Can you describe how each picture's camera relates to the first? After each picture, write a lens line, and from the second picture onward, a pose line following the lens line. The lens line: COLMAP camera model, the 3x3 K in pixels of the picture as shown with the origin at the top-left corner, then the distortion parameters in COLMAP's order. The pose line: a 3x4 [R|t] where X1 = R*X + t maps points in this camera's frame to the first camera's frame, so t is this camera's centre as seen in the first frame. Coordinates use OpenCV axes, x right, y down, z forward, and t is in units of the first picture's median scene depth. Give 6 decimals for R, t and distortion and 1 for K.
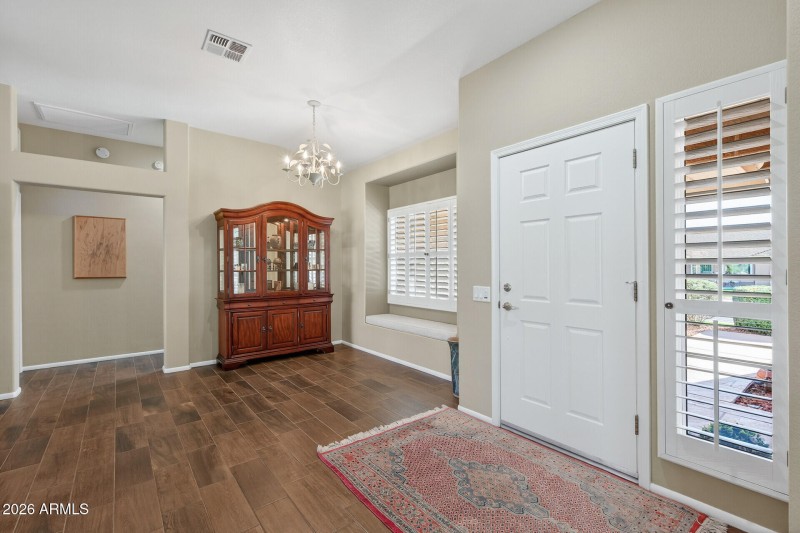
lens RADIAL K [[353.6, 0, 406.9], [0, 353.6, 265.5], [0, 0, 1]] dist [0.001637, -0.001470]
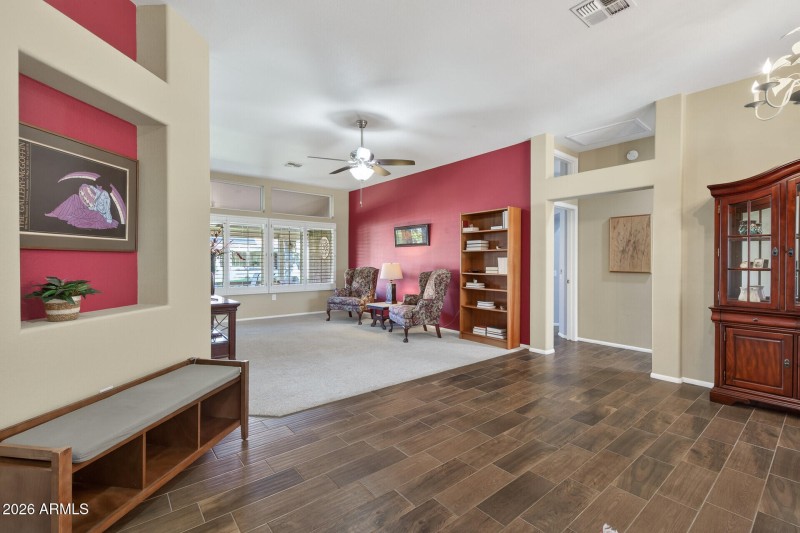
lens RADIAL K [[353.6, 0, 401.3], [0, 353.6, 266.2], [0, 0, 1]] dist [0.001637, -0.001470]
pose [[0.000813, 0.017100, -0.999853, 0.260953], [-0.003260, 0.999849, 0.017097, -0.000115], [0.999994, 0.003245, 0.000869, 0.374338]]
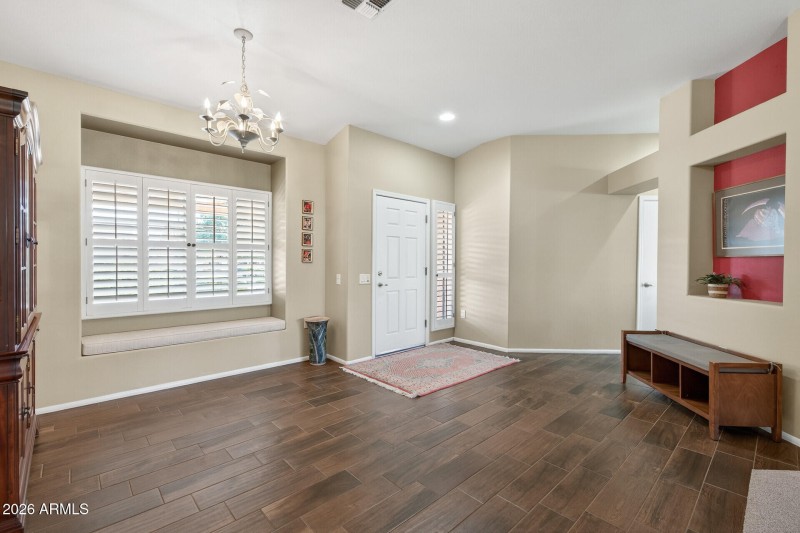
lens RADIAL K [[353.6, 0, 400.0], [0, 353.6, 264.6], [0, 0, 1]] dist [0.001637, -0.001470]
pose [[-0.063895, -0.005781, 0.997940, -0.994119], [-0.008069, 0.999954, 0.005276, 0.006707], [-0.997924, -0.007715, -0.063938, 0.710731]]
